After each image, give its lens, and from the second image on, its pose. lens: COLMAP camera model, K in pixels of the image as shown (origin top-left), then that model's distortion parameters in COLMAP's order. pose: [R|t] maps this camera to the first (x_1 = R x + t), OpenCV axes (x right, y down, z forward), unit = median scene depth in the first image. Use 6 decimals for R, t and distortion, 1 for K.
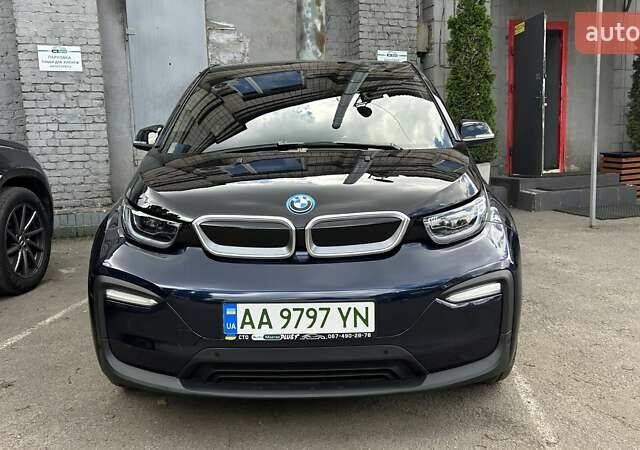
lens RADIAL K [[604.1, 0, 323.8], [0, 604.1, 215.2], [0, 0, 1]] dist [0.106496, -0.197756]
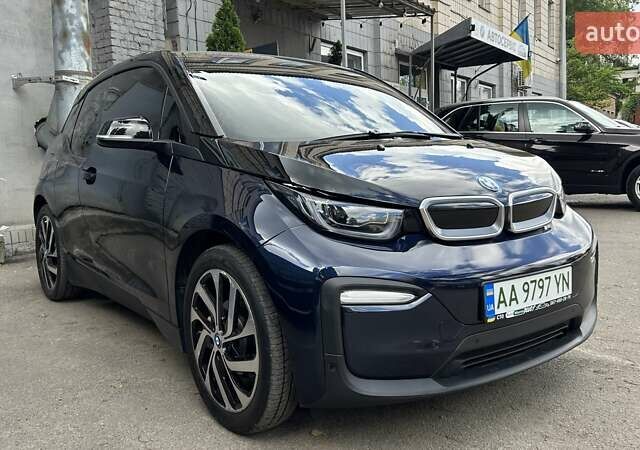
lens RADIAL K [[604.1, 0, 323.8], [0, 604.1, 215.2], [0, 0, 1]] dist [0.106496, -0.197756]
pose [[0.783566, -0.057609, 0.618632, -0.955015], [0.090526, 0.995652, -0.021942, 0.033535], [-0.614678, 0.073195, 0.785374, 0.391609]]
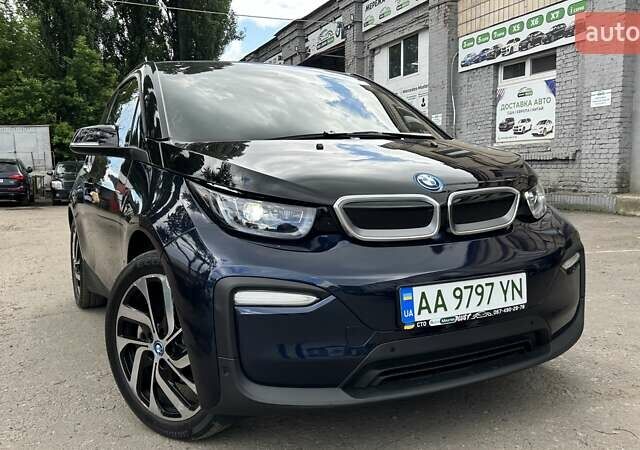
lens RADIAL K [[604.1, 0, 323.8], [0, 604.1, 215.2], [0, 0, 1]] dist [0.106496, -0.197756]
pose [[0.877501, -0.039607, 0.477936, -0.682670], [0.082592, 0.994174, -0.069254, 0.091048], [-0.472408, 0.100244, 0.875661, 0.266546]]
